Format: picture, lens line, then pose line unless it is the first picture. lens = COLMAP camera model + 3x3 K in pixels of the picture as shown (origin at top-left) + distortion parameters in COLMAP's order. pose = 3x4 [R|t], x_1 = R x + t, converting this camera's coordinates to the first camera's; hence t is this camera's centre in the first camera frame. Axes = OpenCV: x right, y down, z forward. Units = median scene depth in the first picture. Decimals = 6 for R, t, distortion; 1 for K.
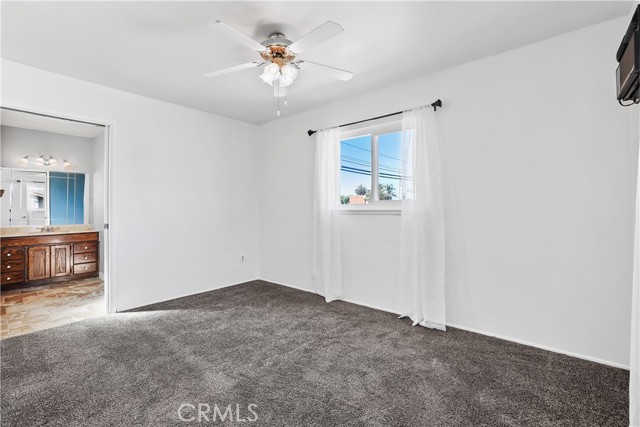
lens RADIAL K [[287.1, 0, 320.2], [0, 287.1, 201.9], [0, 0, 1]] dist [-0.000677, -0.000196]
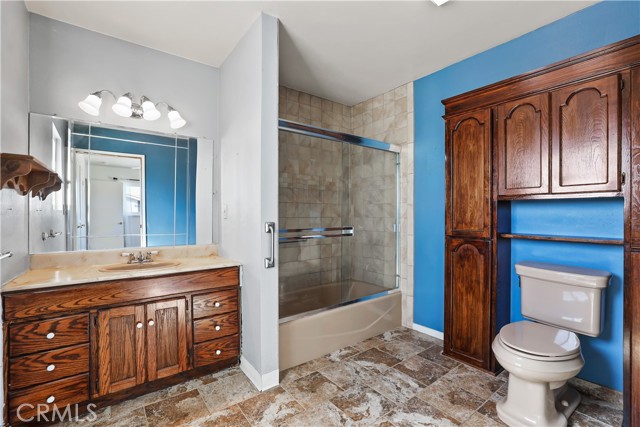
lens RADIAL K [[281.6, 0, 320.0], [0, 281.6, 212.4], [0, 0, 1]] dist [-0.038616, 0.013299]
pose [[0.979490, 0.002609, -0.201476, -0.596474], [0.000822, 0.999856, 0.016946, 0.017565], [0.201492, -0.016764, 0.979347, 0.642493]]
